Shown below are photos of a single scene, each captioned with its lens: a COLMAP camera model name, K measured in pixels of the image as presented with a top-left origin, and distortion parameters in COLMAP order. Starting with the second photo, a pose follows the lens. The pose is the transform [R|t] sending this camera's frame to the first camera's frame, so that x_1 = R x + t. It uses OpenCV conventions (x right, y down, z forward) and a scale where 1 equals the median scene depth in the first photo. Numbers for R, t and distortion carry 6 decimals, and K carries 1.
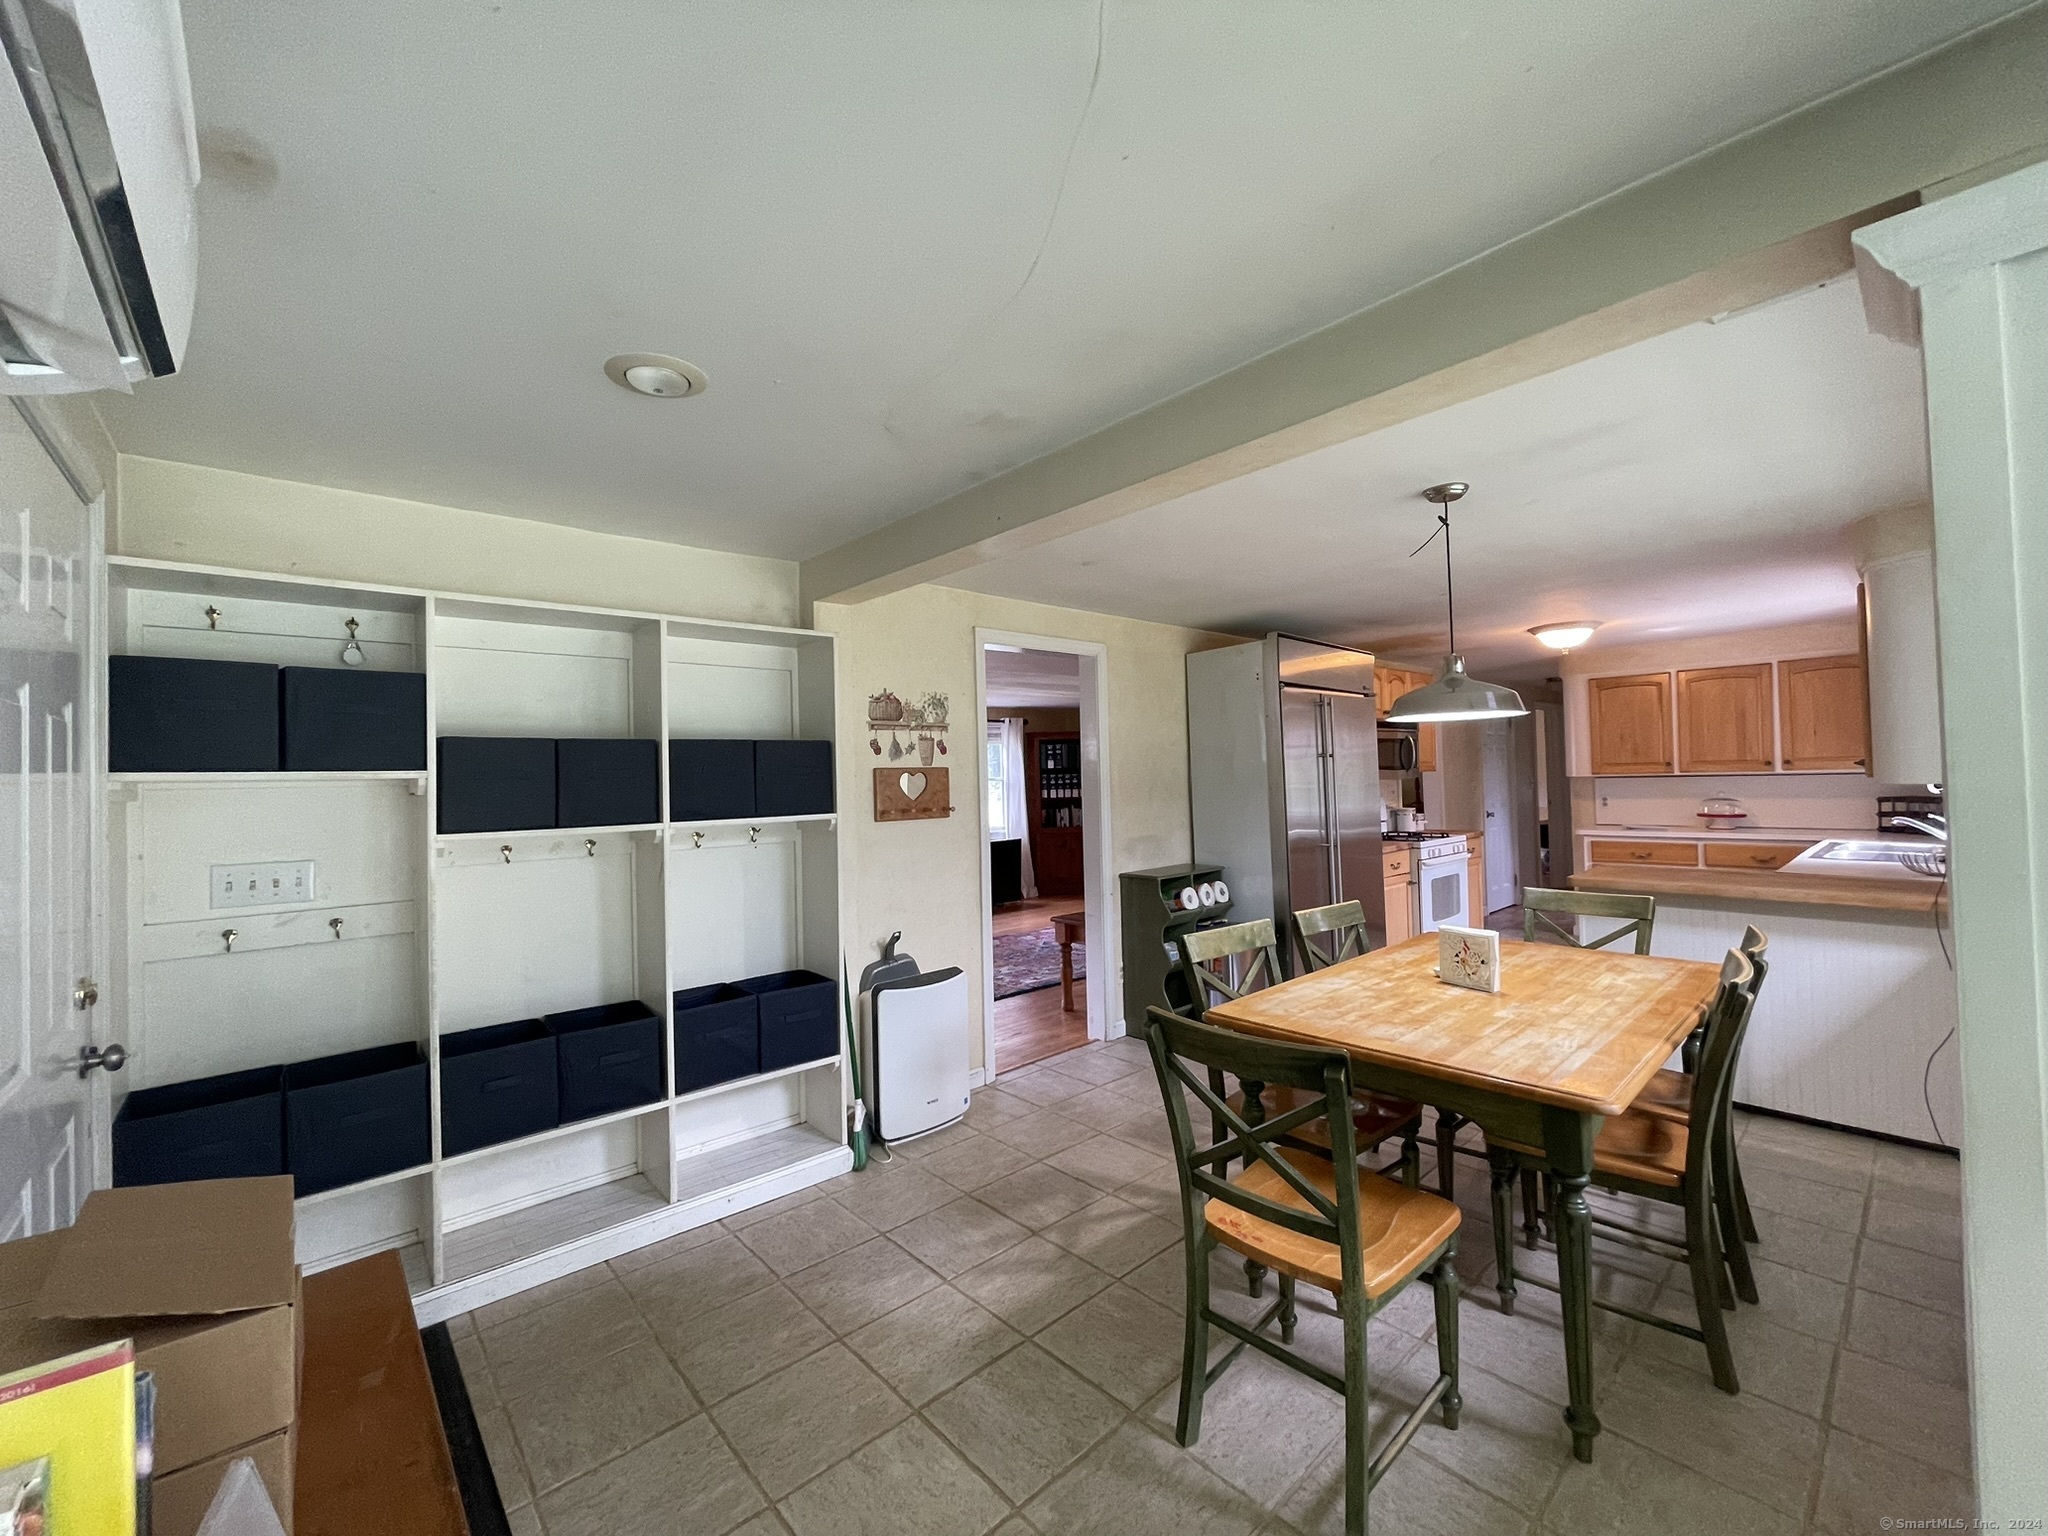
lens RADIAL K [[829.1, 0, 1016.1], [0, 829.1, 760.5], [0, 0, 1]] dist [-0.002545, 0.000062]
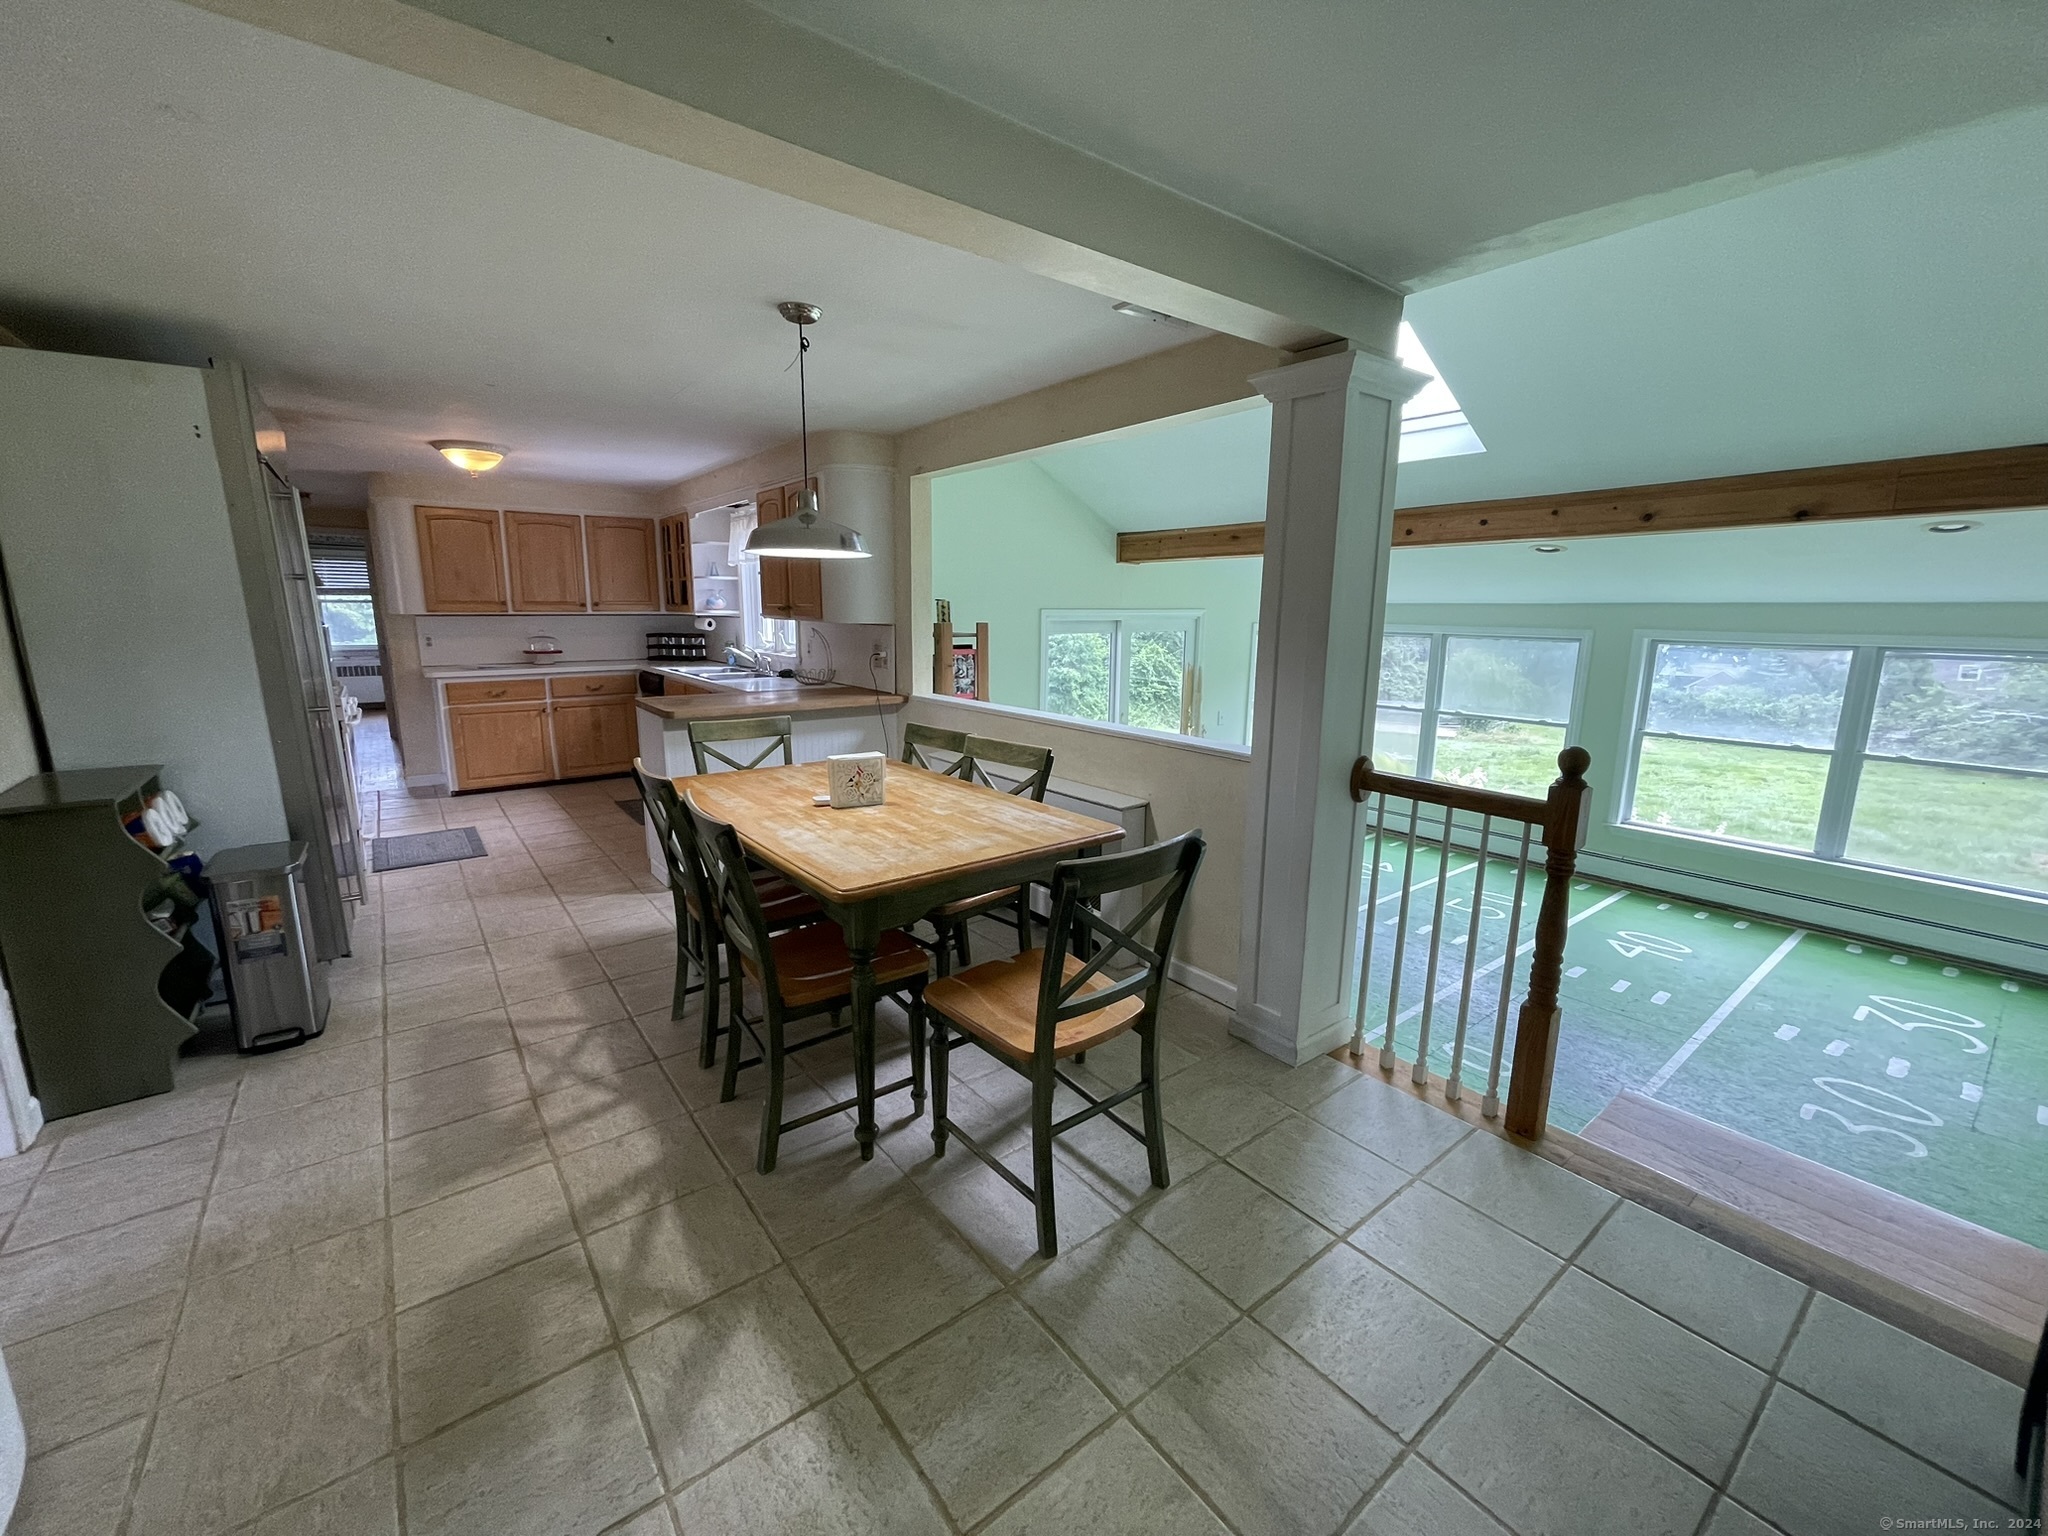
lens RADIAL K [[829.1, 0, 1016.1], [0, 829.1, 760.5], [0, 0, 1]] dist [-0.002545, 0.000062]
pose [[0.067187, -0.158453, 0.985078, -0.579476], [-0.032687, 0.986429, 0.160900, 0.028843], [-0.997205, -0.043010, 0.061095, 0.786353]]
